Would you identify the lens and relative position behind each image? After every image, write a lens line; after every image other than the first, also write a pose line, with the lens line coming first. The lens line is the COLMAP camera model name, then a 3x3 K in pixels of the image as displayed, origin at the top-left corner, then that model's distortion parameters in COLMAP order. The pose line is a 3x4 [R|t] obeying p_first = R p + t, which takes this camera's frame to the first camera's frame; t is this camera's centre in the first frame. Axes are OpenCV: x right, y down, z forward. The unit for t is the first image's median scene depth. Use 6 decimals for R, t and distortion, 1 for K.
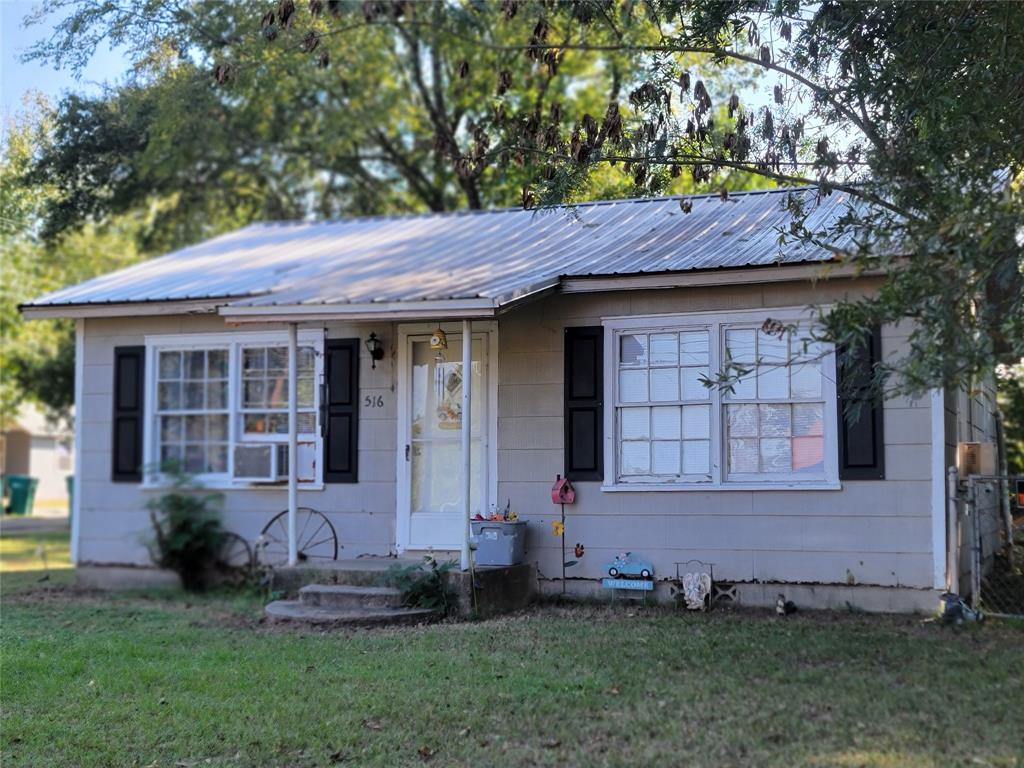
lens RADIAL K [[1397.6, 0, 510.7], [0, 1397.6, 406.6], [0, 0, 1]] dist [0.126966, -0.074892]
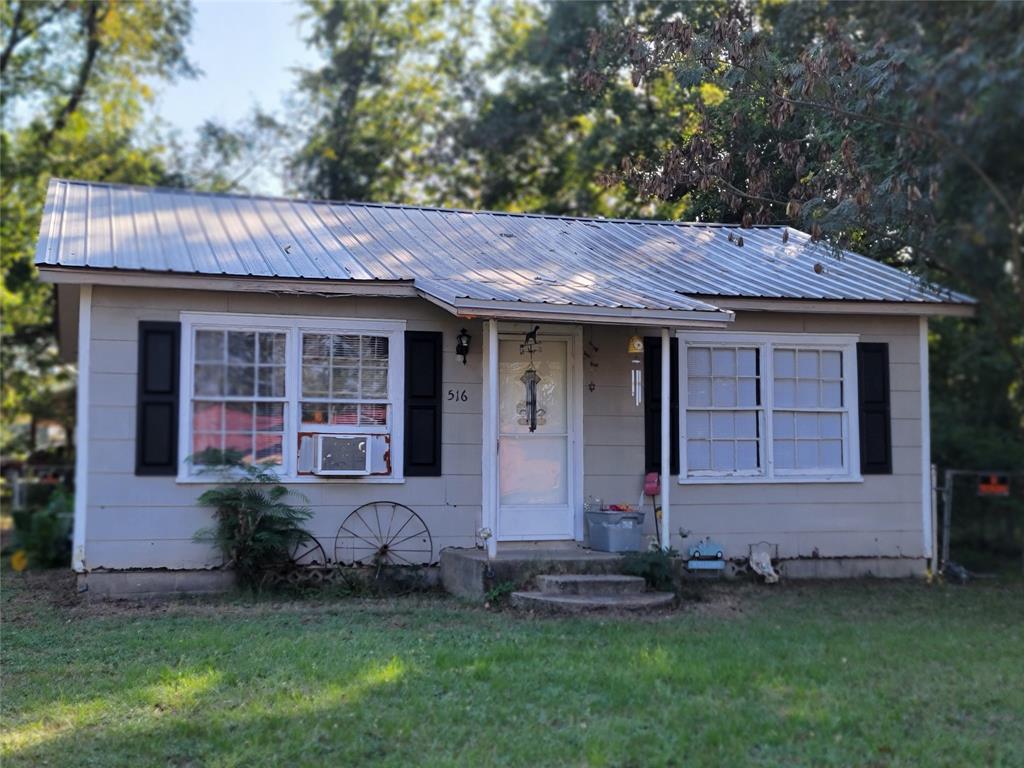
lens RADIAL K [[1397.6, 0, 510.7], [0, 1397.6, 406.6], [0, 0, 1]] dist [0.126966, -0.074892]
pose [[0.783950, 0.030758, 0.620061, -0.722998], [-0.034824, 0.999378, -0.005546, 0.008781], [-0.619846, -0.017245, 0.784534, 0.190435]]
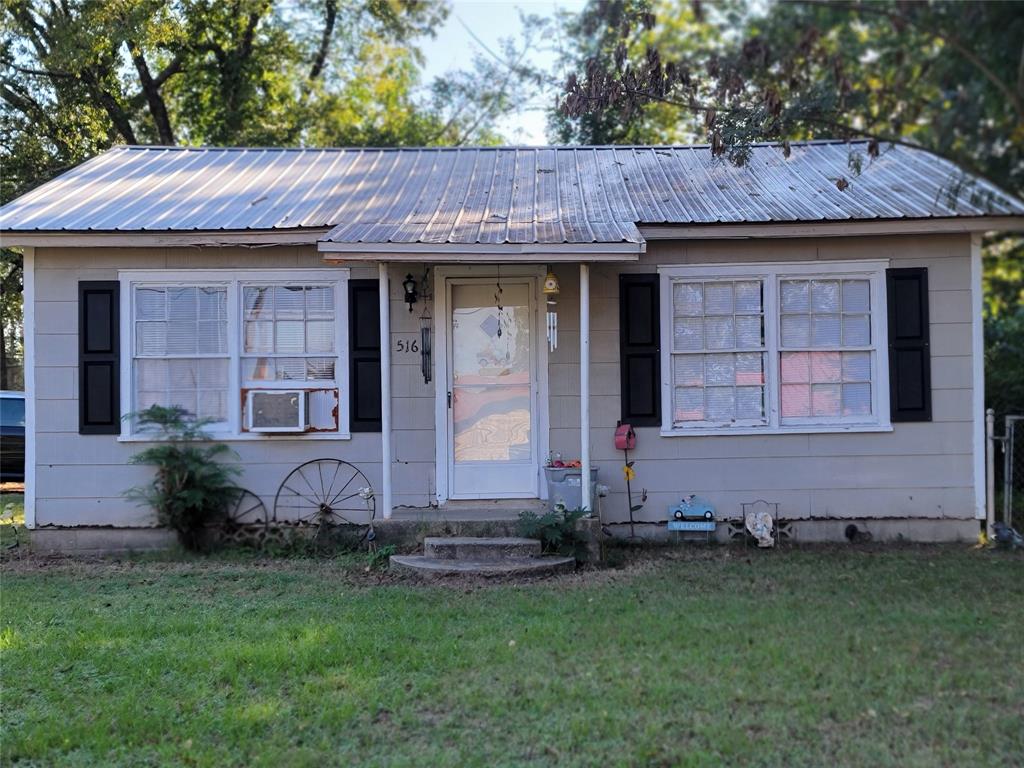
lens RADIAL K [[1397.6, 0, 510.7], [0, 1397.6, 406.6], [0, 0, 1]] dist [0.126966, -0.074892]
pose [[0.935928, -0.006721, 0.352128, -0.383595], [-0.006690, 0.999298, 0.036856, 0.001965], [-0.352128, -0.036850, 0.935226, 0.083153]]
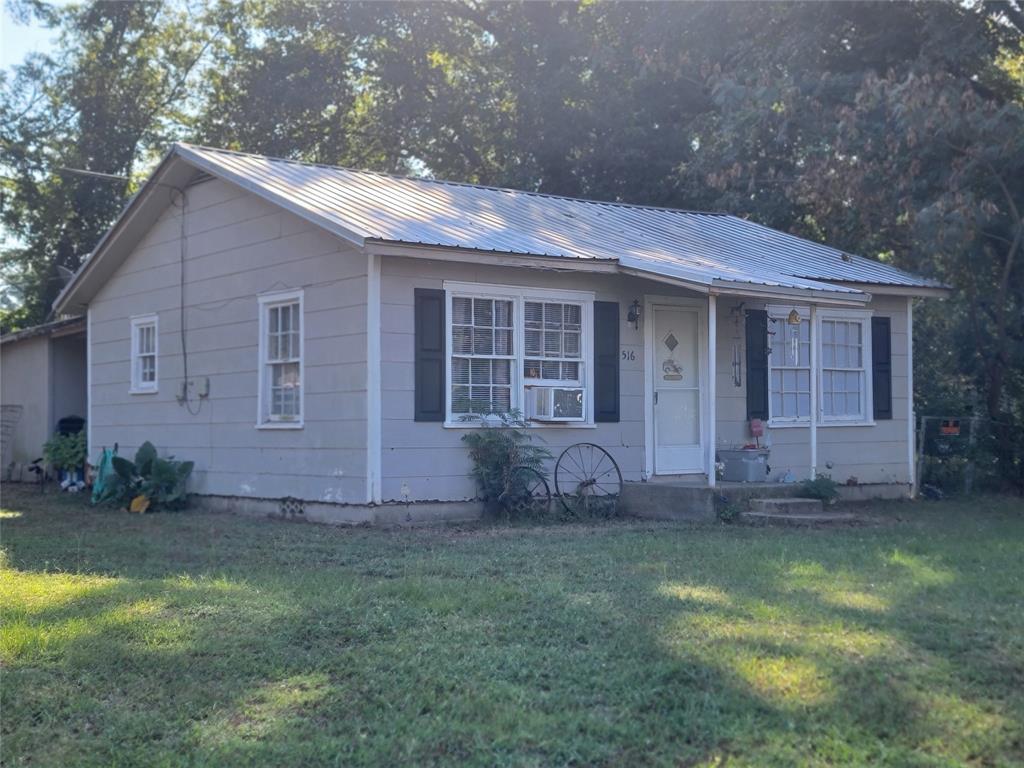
lens RADIAL K [[1397.6, 0, 510.7], [0, 1397.6, 406.6], [0, 0, 1]] dist [0.126966, -0.074892]
pose [[0.525048, 0.008864, 0.851027, -1.242471], [-0.043644, 0.998910, 0.016523, 0.026136], [-0.849953, -0.045818, 0.524863, 0.461681]]
